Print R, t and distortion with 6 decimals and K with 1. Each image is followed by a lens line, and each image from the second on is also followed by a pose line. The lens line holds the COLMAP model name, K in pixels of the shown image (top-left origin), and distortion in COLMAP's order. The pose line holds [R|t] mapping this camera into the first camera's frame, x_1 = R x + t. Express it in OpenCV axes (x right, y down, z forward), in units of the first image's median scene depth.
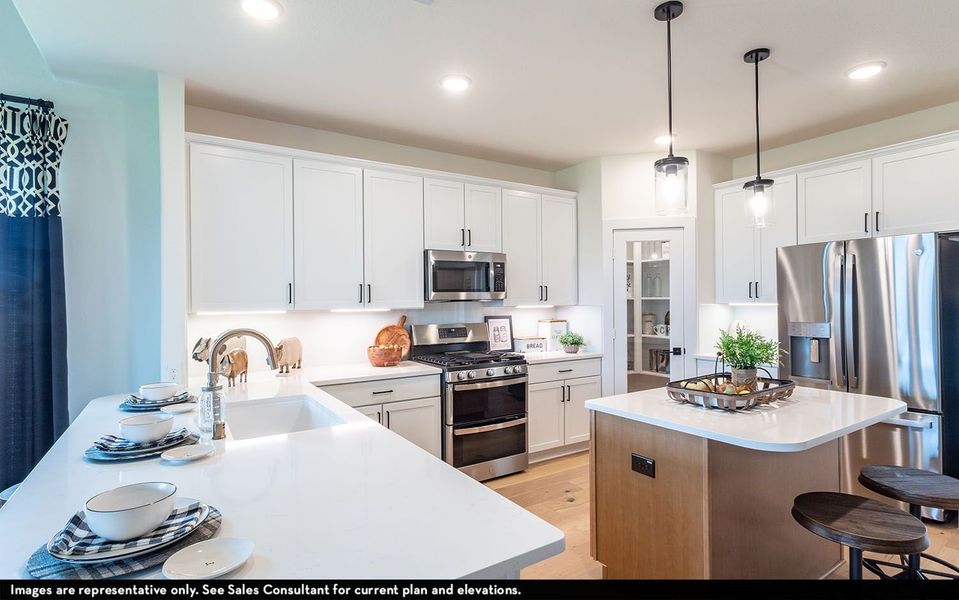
lens RADIAL K [[477.5, 0, 483.5], [0, 477.5, 303.6], [0, 0, 1]] dist [0.002716, -0.000185]
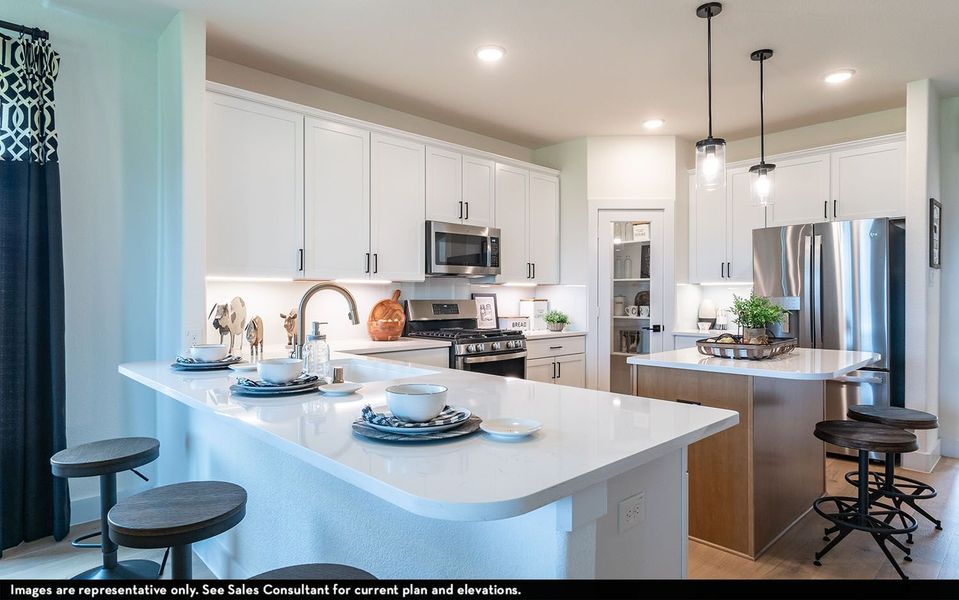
lens RADIAL K [[540.3, 0, 479.5], [0, 540.3, 300.0], [0, 0, 1]] dist [0.001240, 0.000473]
pose [[0.981968, 0.007589, 0.188896, -0.228728], [-0.007532, 0.999971, -0.001018, 0.049317], [-0.188898, -0.000423, 0.981997, -0.095253]]
